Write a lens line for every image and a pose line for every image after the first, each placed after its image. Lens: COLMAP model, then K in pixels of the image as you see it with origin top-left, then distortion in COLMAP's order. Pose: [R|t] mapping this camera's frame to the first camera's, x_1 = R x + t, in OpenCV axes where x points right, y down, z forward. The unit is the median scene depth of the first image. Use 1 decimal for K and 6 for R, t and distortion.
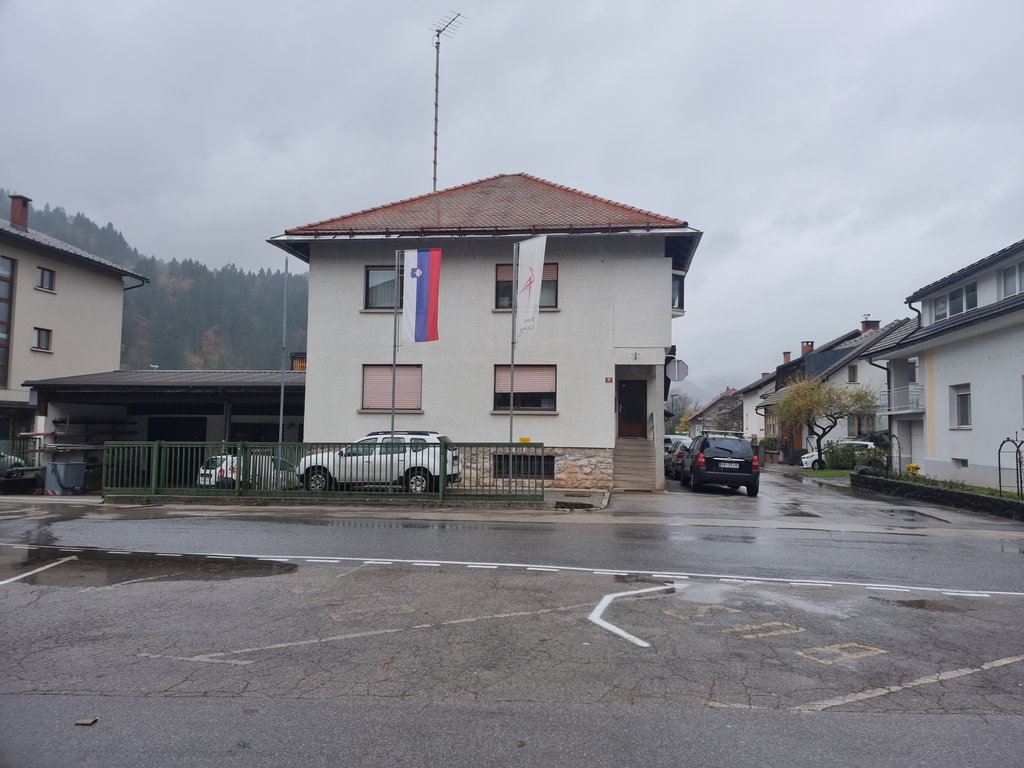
lens RADIAL K [[710.0, 0, 527.3], [0, 710.0, 391.6], [0, 0, 1]] dist [0.090446, -0.069752]
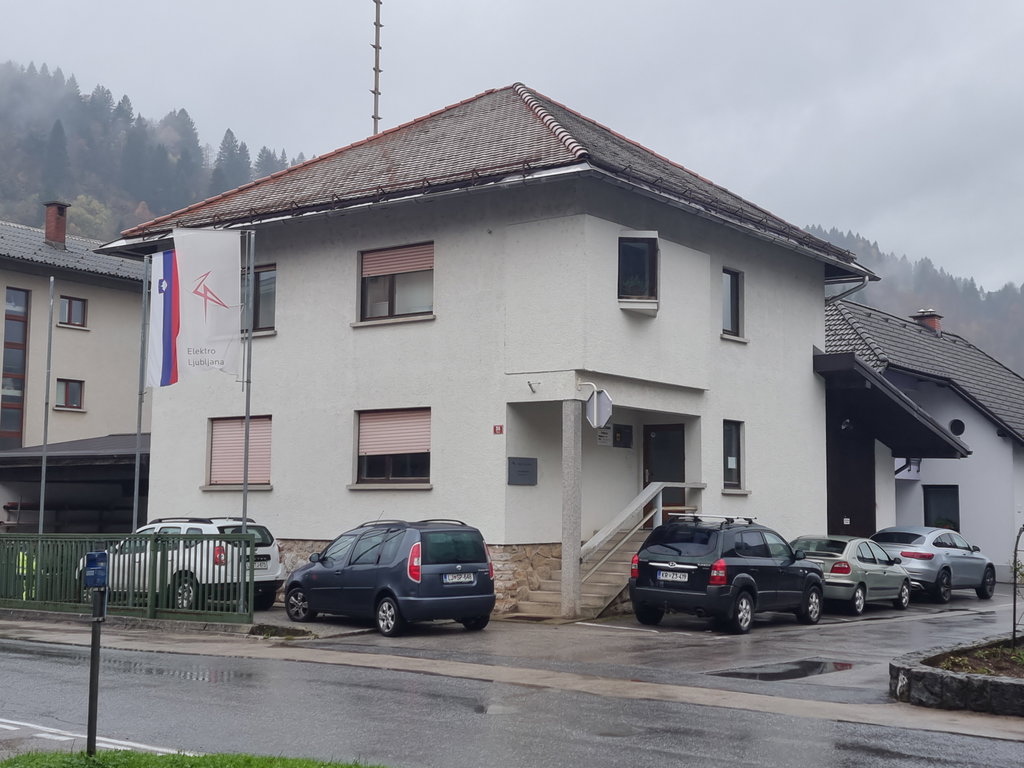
lens RADIAL K [[1385.3, 0, 547.4], [0, 1385.3, 385.8], [0, 0, 1]] dist [0.029439, 0.033841]
pose [[0.879001, -0.049546, -0.474238, 0.708915], [0.029086, 0.998306, -0.050387, 0.006943], [0.475932, 0.030496, 0.878953, 0.003949]]
